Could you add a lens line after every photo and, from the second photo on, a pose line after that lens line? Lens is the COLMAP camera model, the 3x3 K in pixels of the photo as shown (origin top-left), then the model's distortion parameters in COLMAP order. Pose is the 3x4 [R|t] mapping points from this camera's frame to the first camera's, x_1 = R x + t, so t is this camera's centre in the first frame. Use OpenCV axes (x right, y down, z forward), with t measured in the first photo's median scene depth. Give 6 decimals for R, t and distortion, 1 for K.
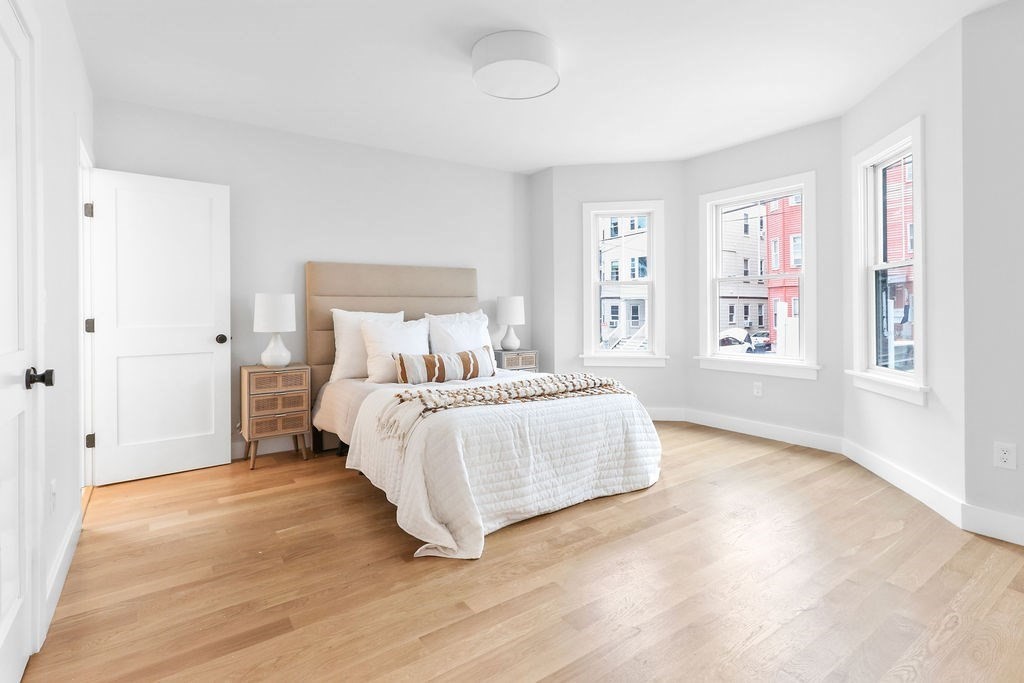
lens RADIAL K [[475.5, 0, 522.3], [0, 475.5, 309.1], [0, 0, 1]] dist [0.001430, 0.001207]
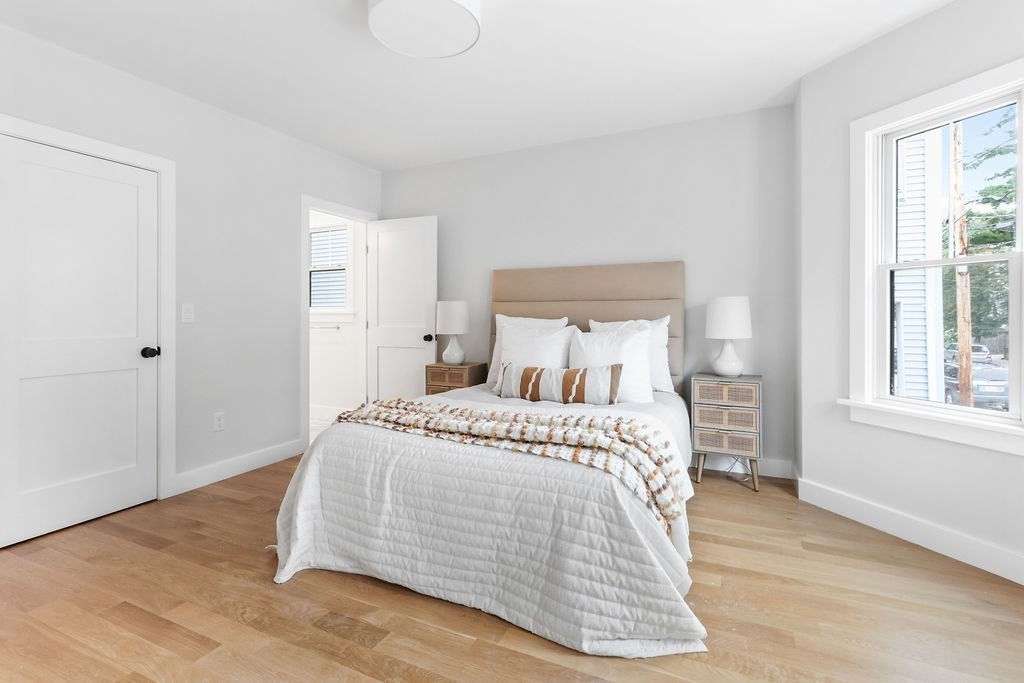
lens RADIAL K [[475.5, 0, 517.6], [0, 475.5, 314.6], [0, 0, 1]] dist [0.001430, 0.001207]
pose [[0.509578, 0.006756, -0.860398, 0.686593], [-0.000814, 0.999973, 0.007370, -0.010127], [0.860424, -0.003055, 0.509570, 0.667942]]
